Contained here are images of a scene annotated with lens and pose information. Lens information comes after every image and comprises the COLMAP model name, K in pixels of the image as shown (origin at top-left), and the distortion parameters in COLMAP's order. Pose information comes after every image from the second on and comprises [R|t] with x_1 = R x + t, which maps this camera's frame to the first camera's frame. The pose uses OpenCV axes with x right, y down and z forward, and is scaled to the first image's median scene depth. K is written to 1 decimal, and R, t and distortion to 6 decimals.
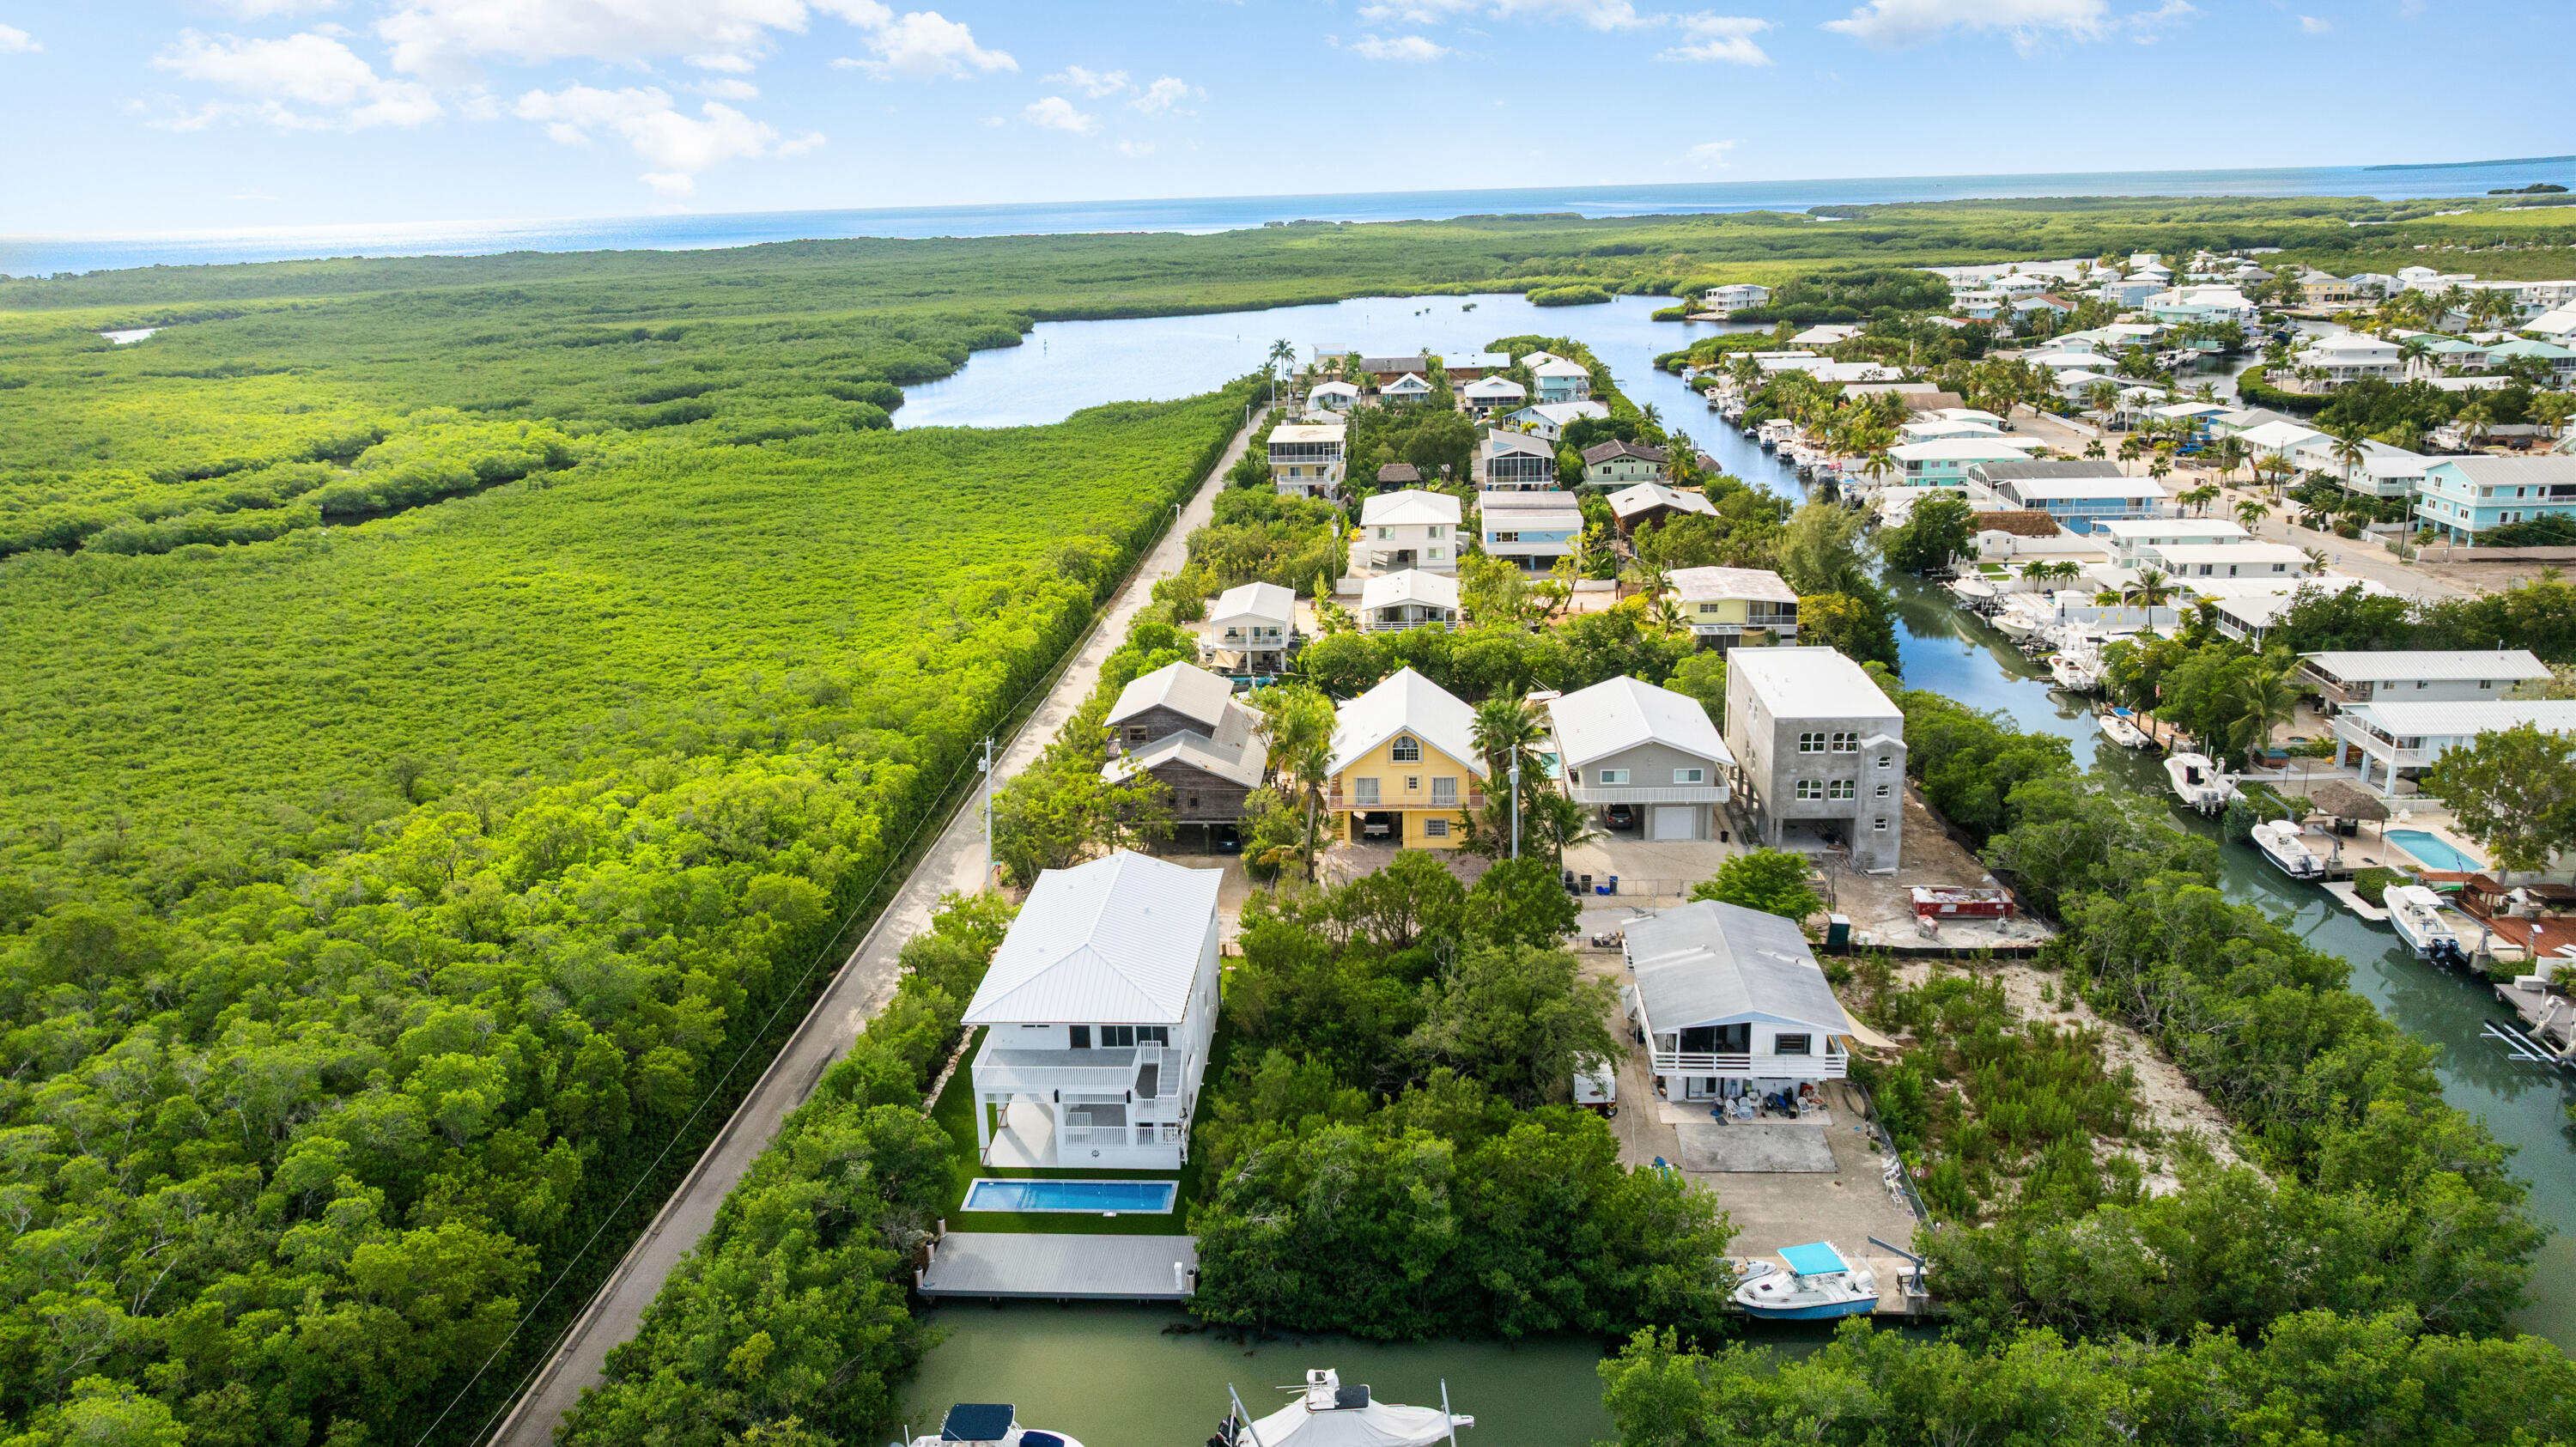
lens RADIAL K [[1806.9, 0, 1288.0], [0, 1806.9, 723.5], [0, 0, 1]] dist [-0.012447, -0.001064]
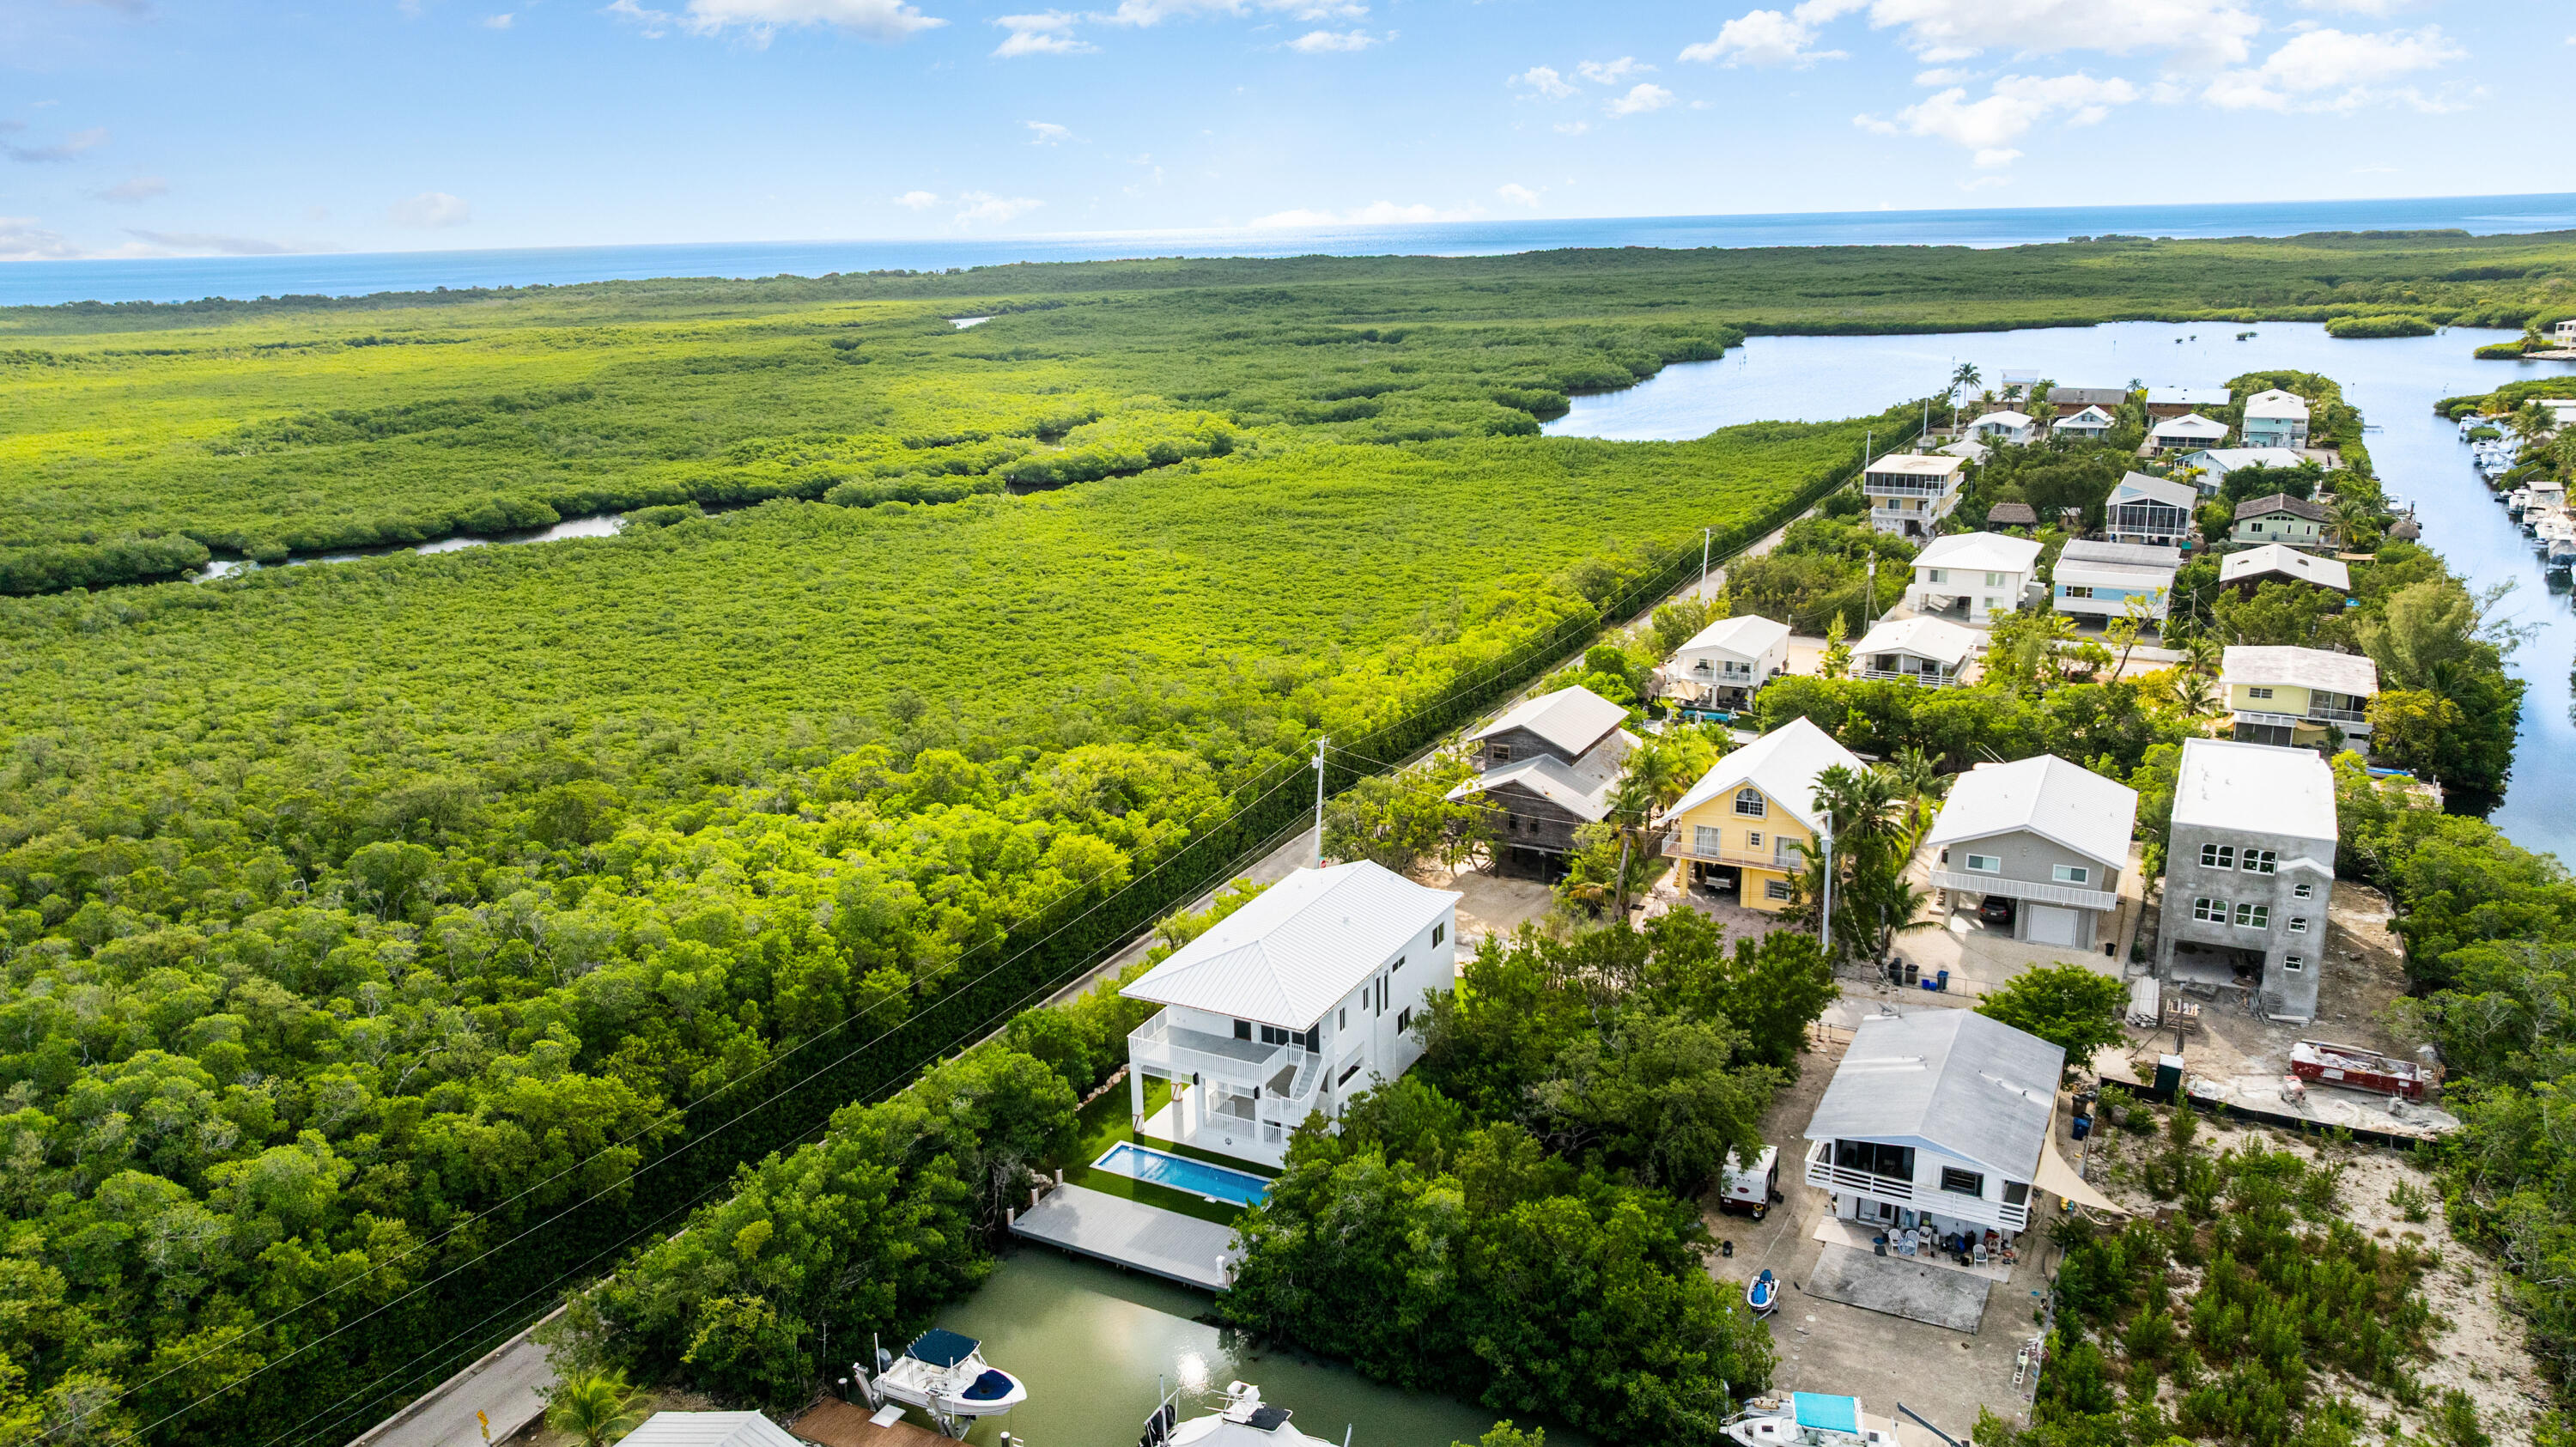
lens RADIAL K [[1806.9, 0, 1288.0], [0, 1806.9, 723.5], [0, 0, 1]] dist [-0.012447, -0.001064]
pose [[0.913113, 0.114756, -0.391222, 0.207377], [-0.116587, 0.992996, 0.019157, -0.016399], [0.390680, 0.028119, 0.920097, 0.036439]]
